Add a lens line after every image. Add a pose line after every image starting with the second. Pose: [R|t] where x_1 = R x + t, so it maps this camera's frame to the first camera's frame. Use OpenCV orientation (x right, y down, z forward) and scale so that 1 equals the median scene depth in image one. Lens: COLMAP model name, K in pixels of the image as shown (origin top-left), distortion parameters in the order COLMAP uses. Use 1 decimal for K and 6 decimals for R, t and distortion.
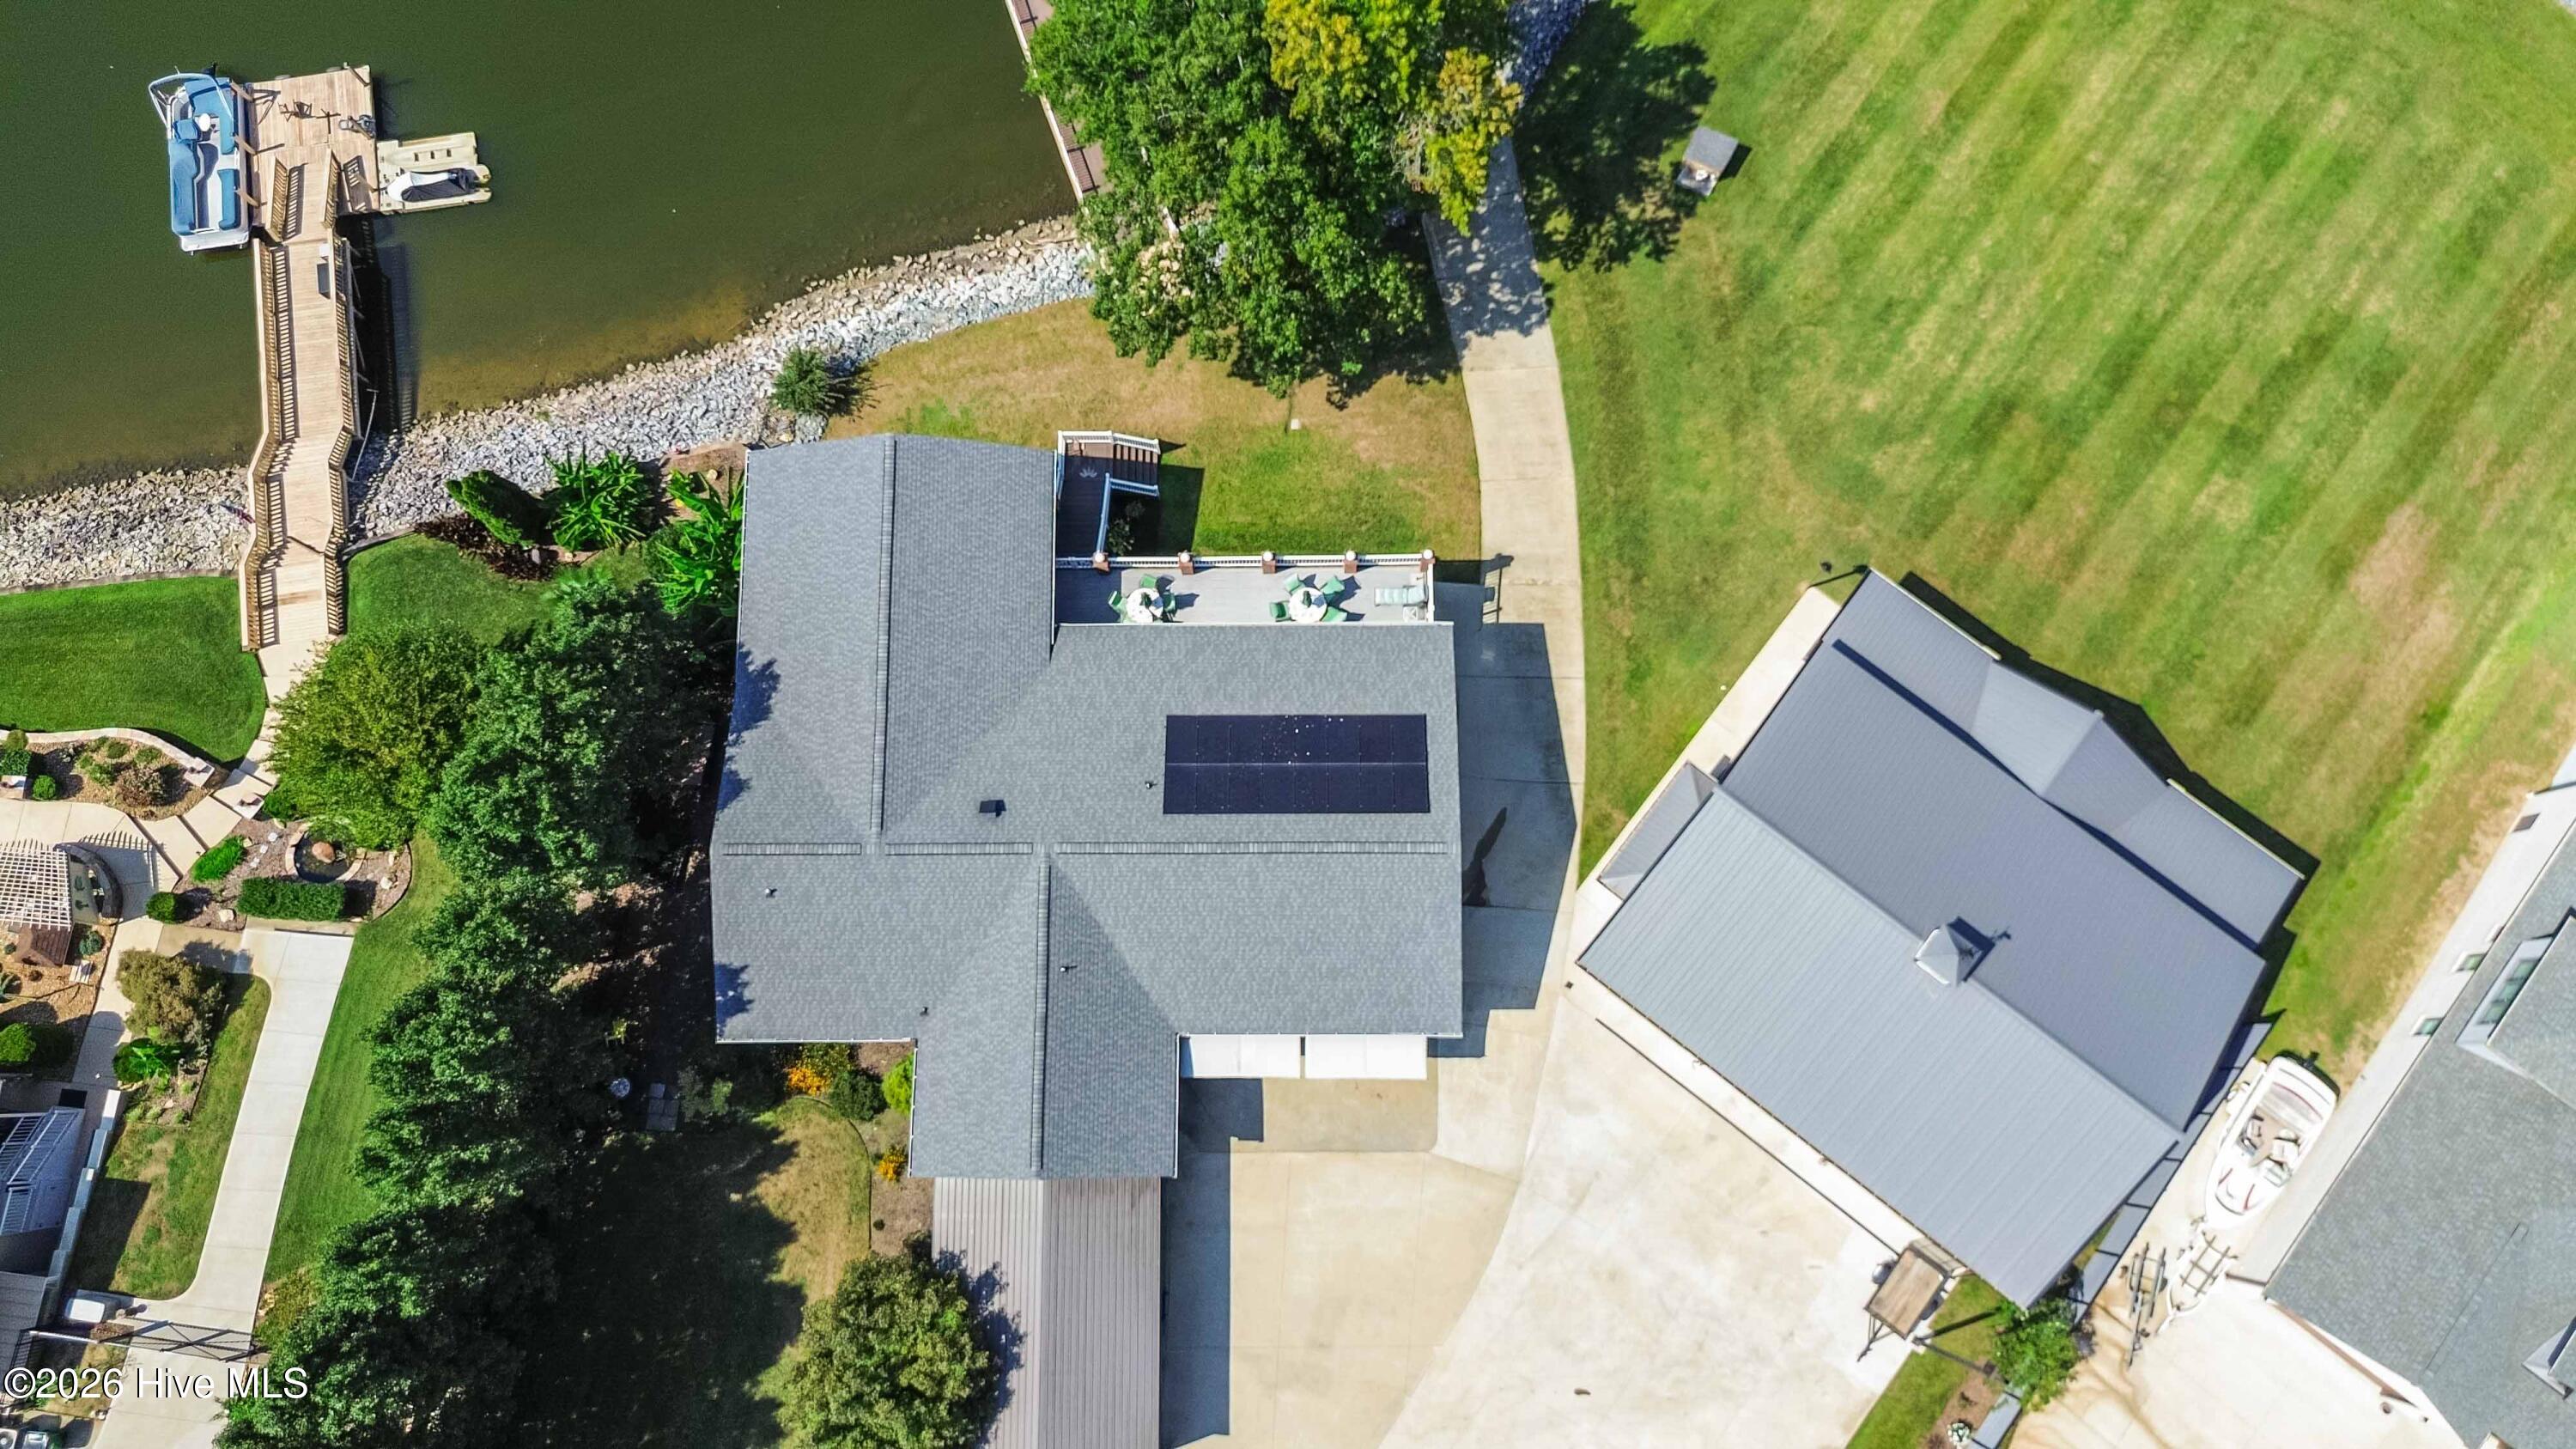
lens RADIAL K [[1791.6, 0, 1271.0], [0, 1791.6, 725.7], [0, 0, 1]] dist [0.042380, -0.038209]
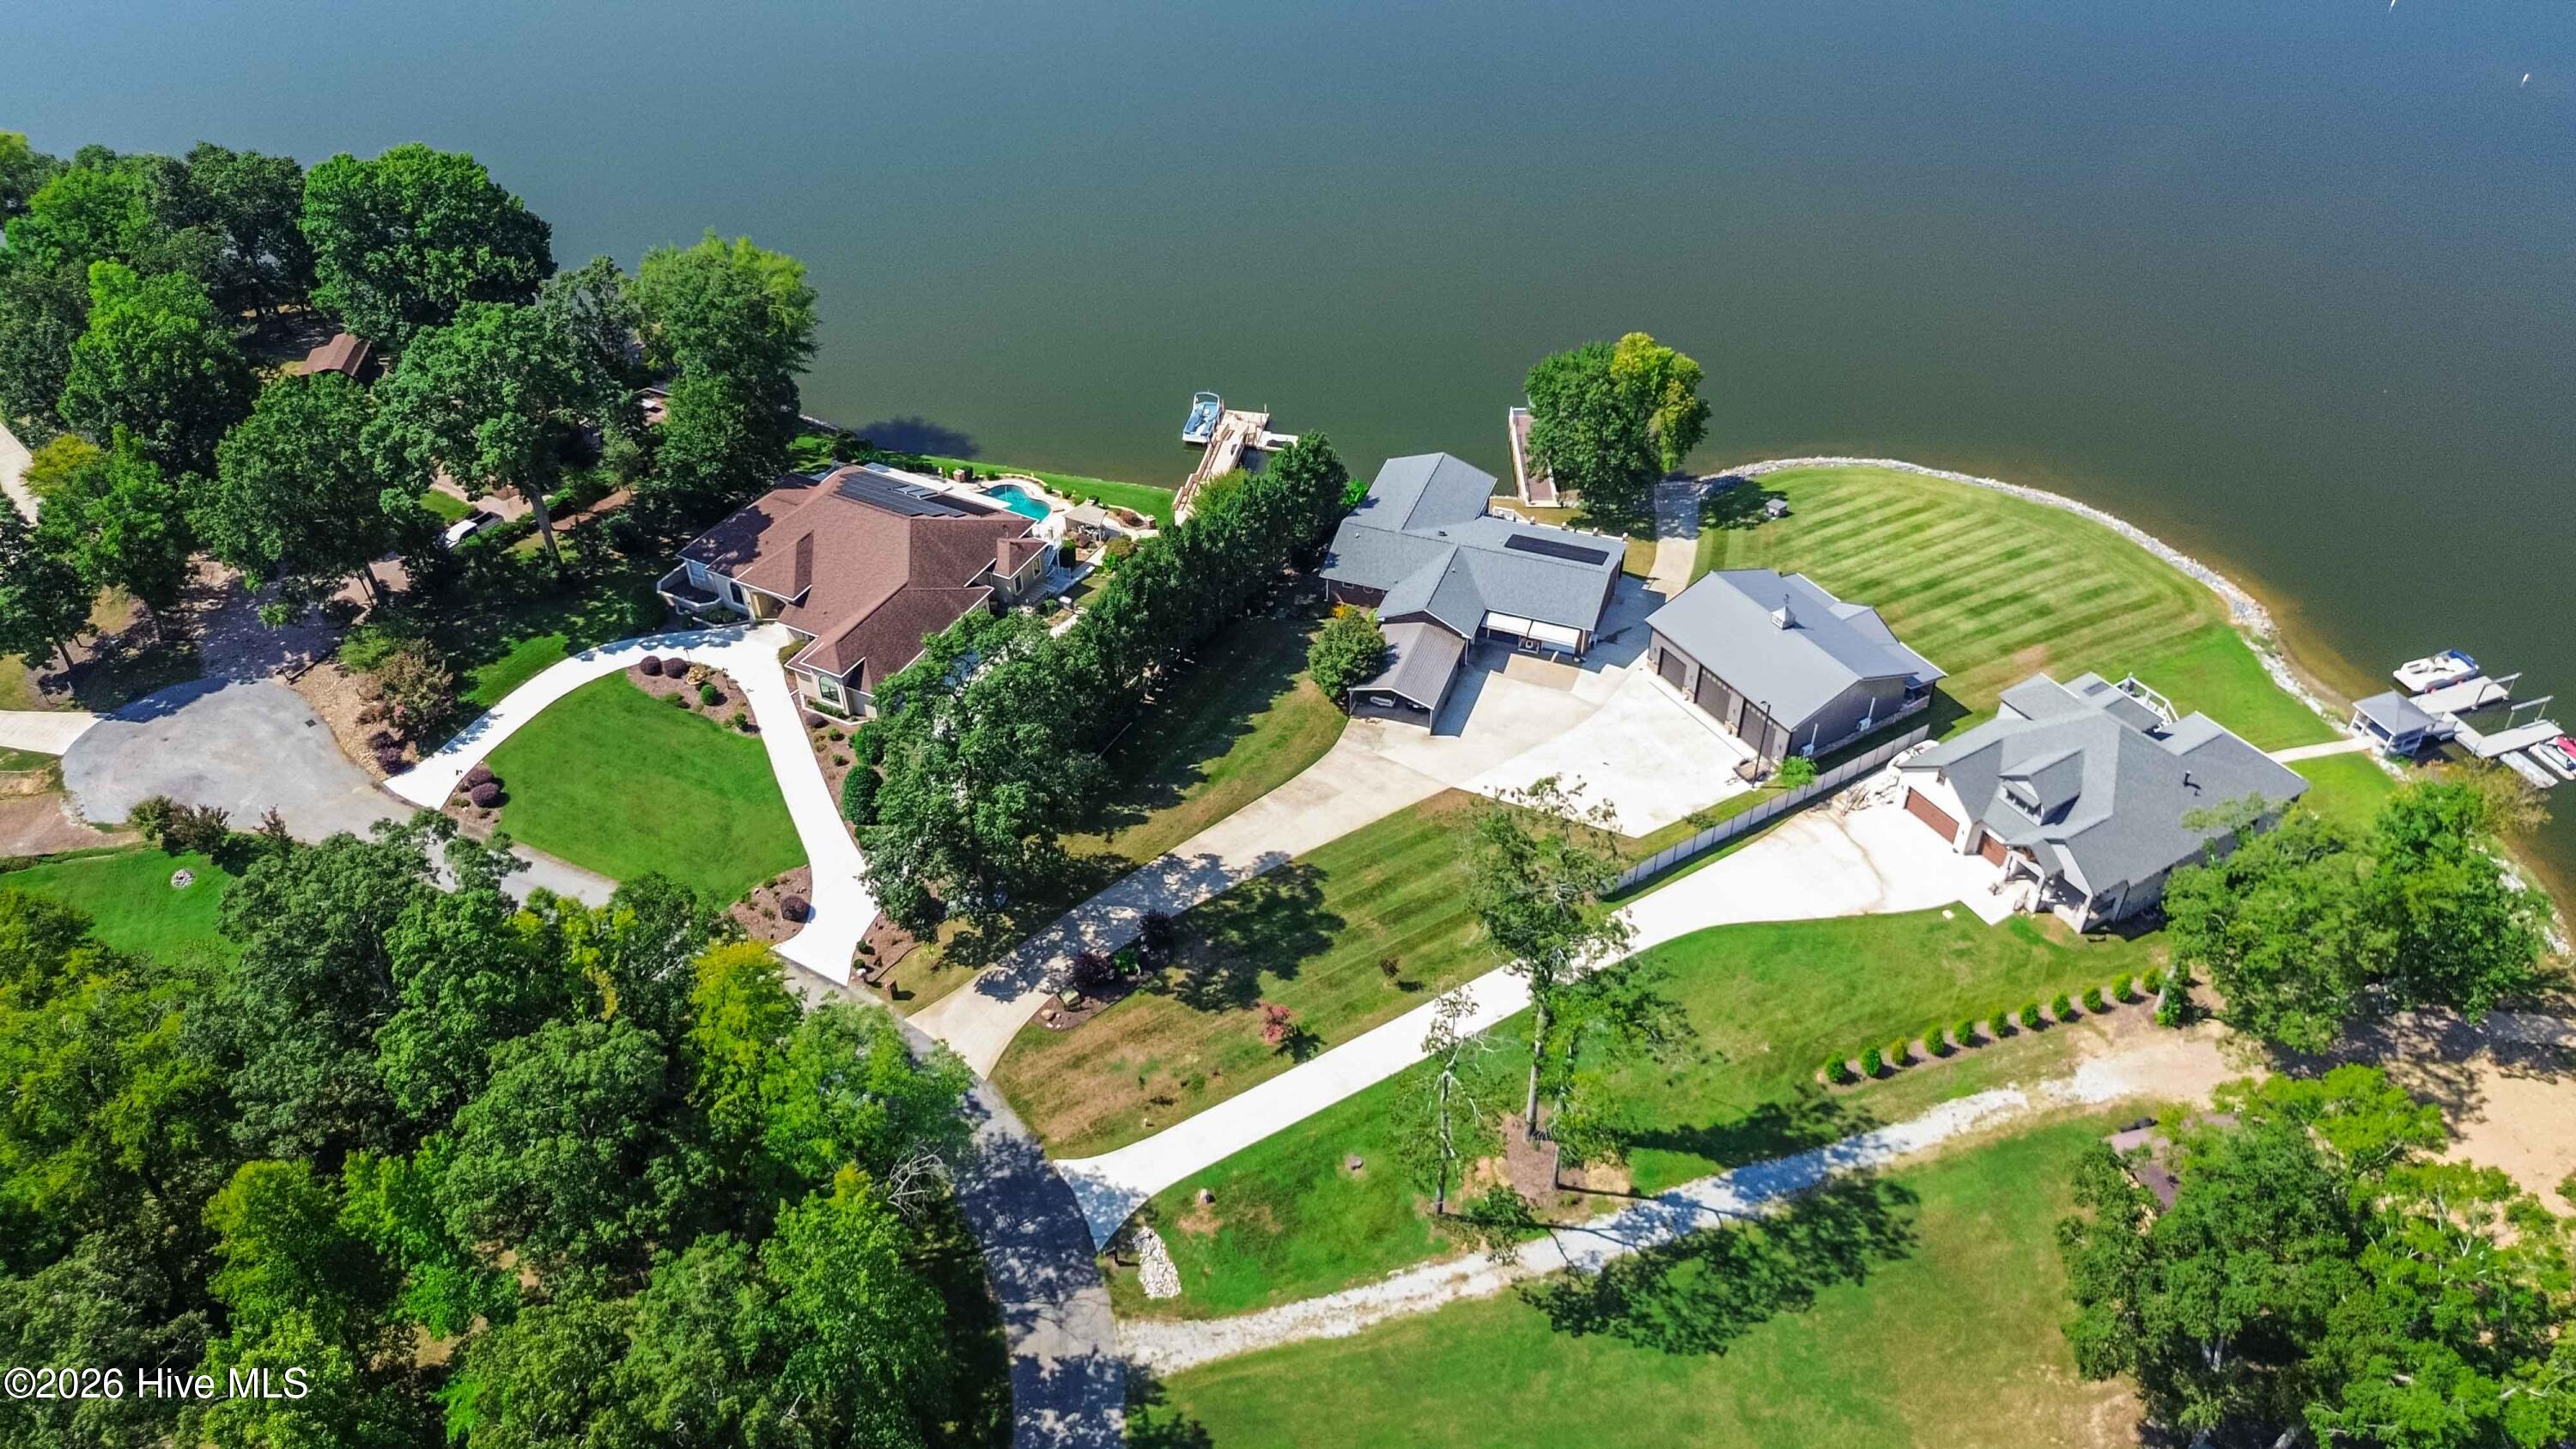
lens RADIAL K [[1791.6, 0, 1271.0], [0, 1791.6, 725.7], [0, 0, 1]] dist [0.042380, -0.038209]
pose [[0.936325, 0.229420, -0.265823, 0.345882], [-0.345640, 0.735590, -0.582615, 1.722032], [0.061874, 0.637396, 0.768048, -0.818977]]
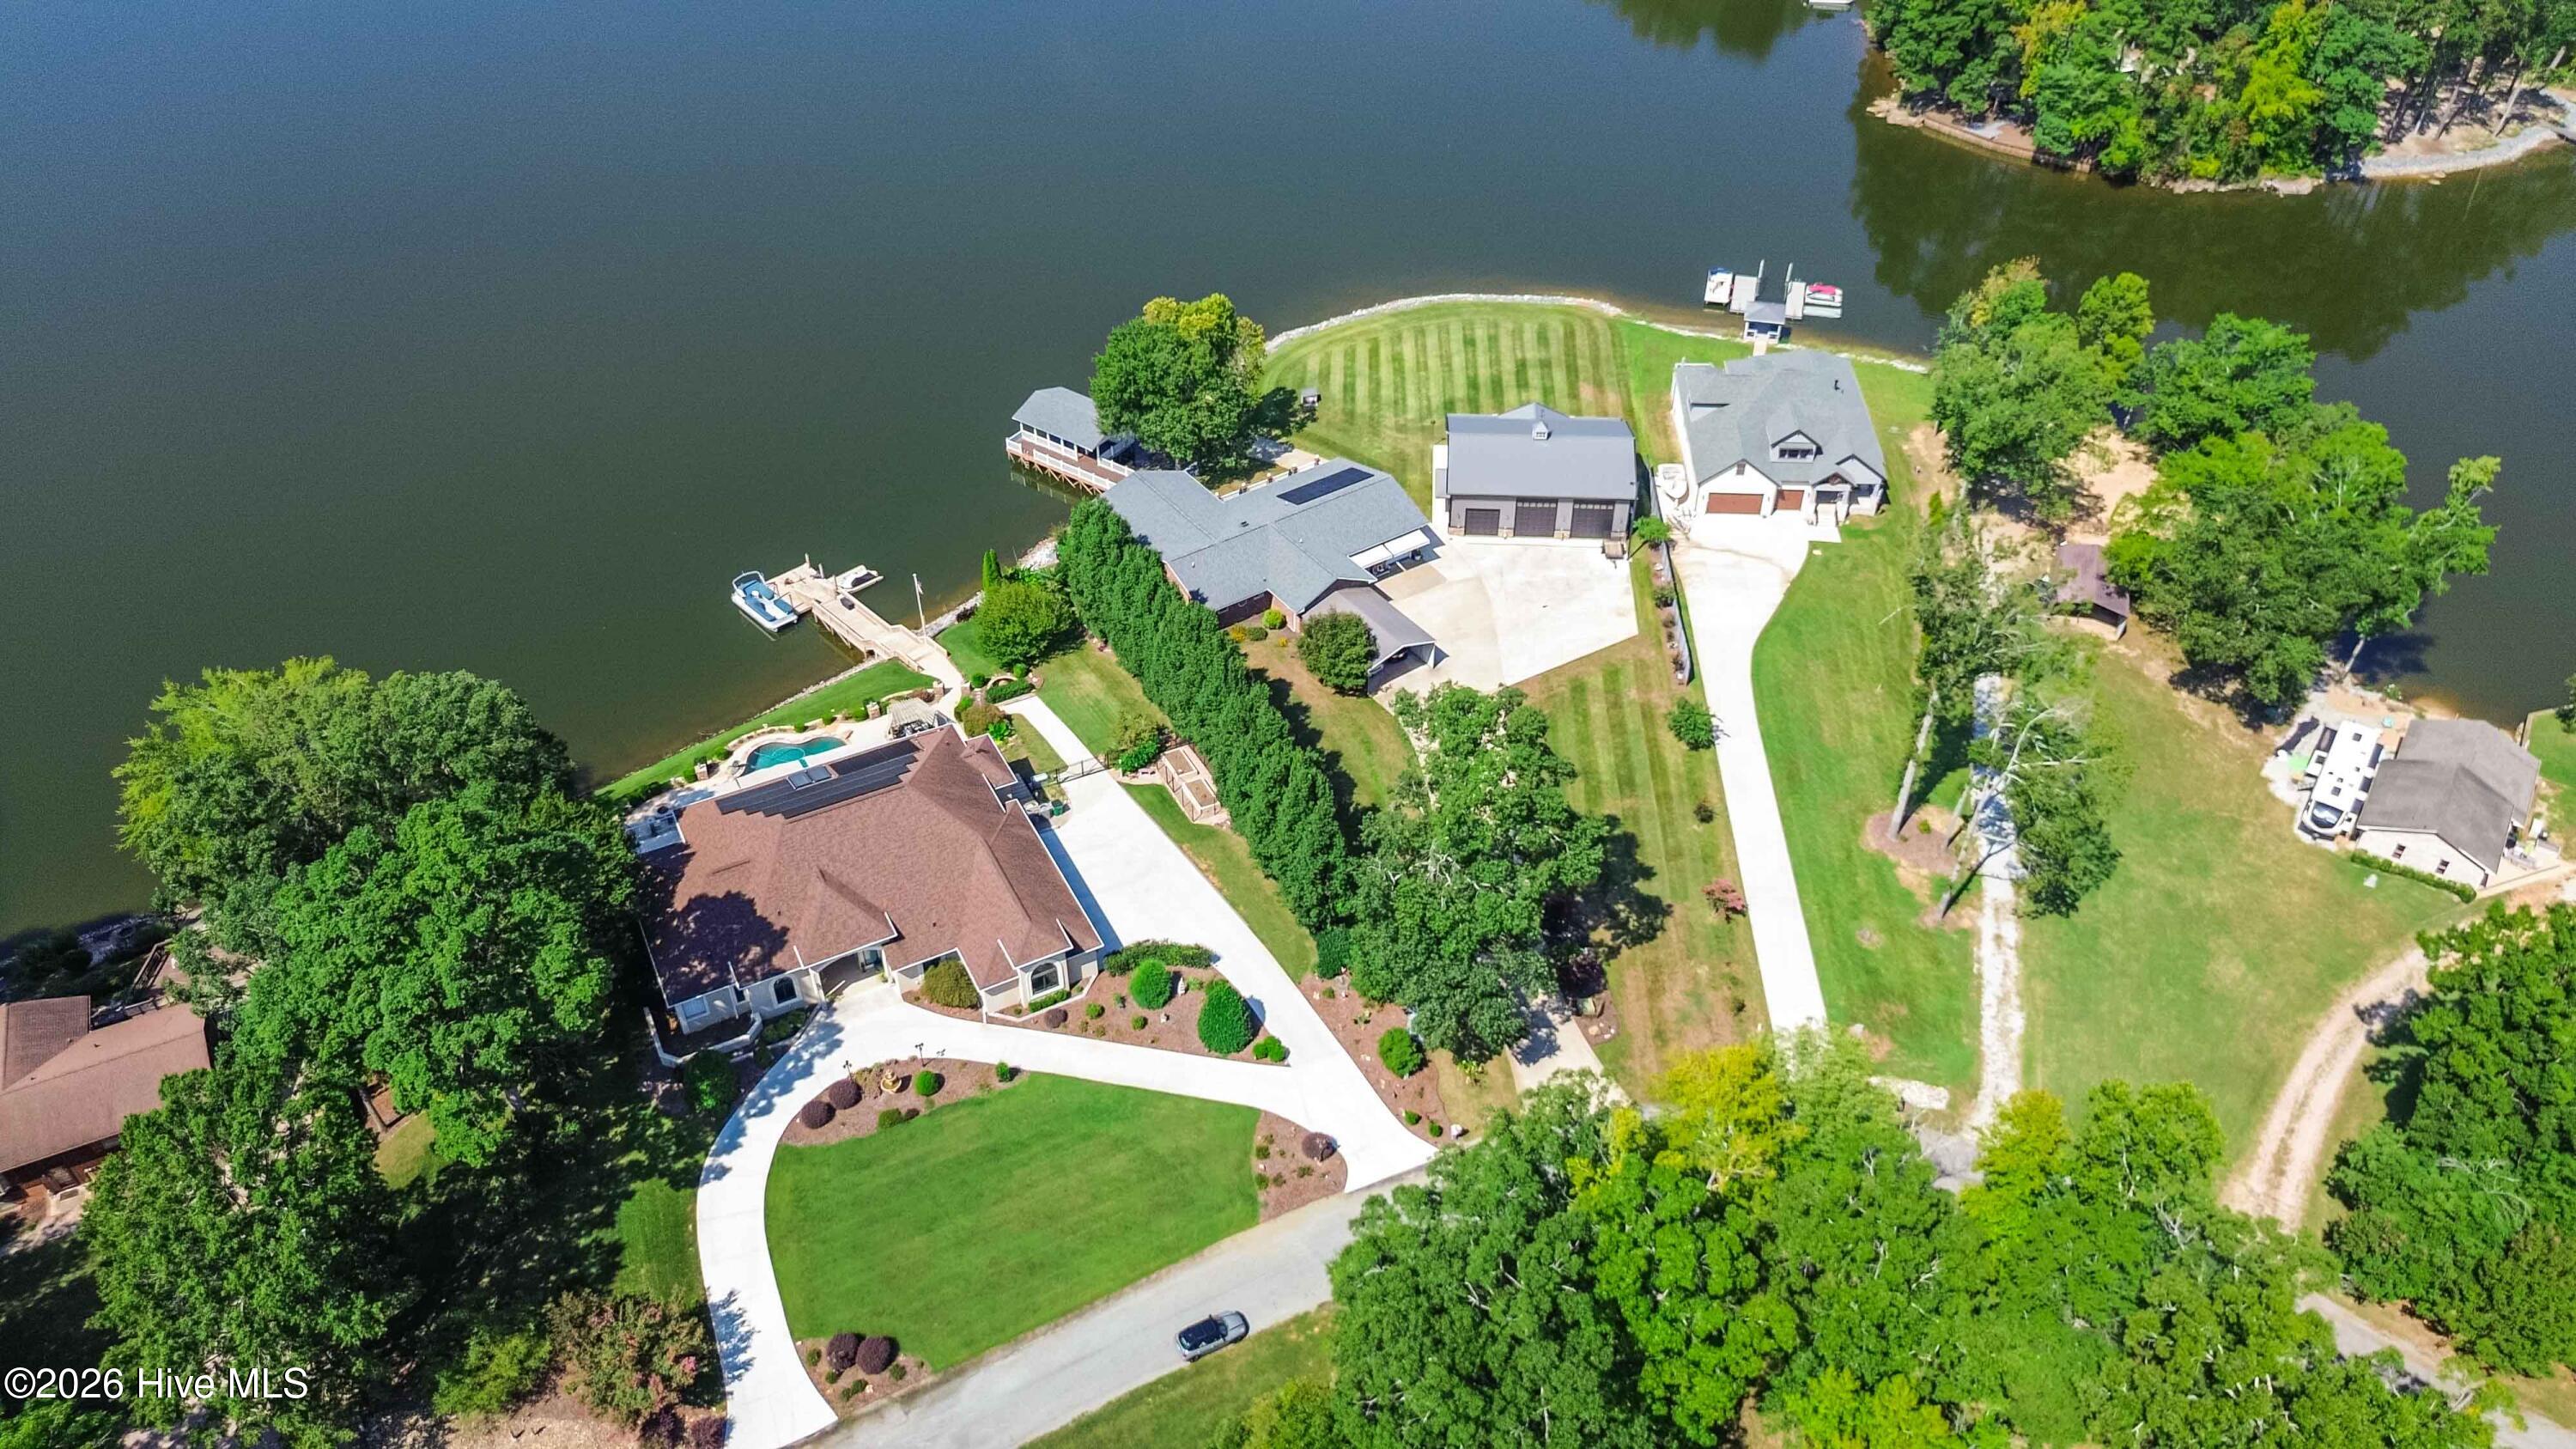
lens RADIAL K [[1830.0, 0, 1258.6], [0, 1830.0, 729.8], [0, 0, 1]] dist [0.044761, -0.030169]
pose [[0.829530, -0.352560, 0.433107, -1.291187], [0.548430, 0.660615, -0.512652, 1.503160], [-0.105376, 0.662789, 0.741355, -0.762122]]
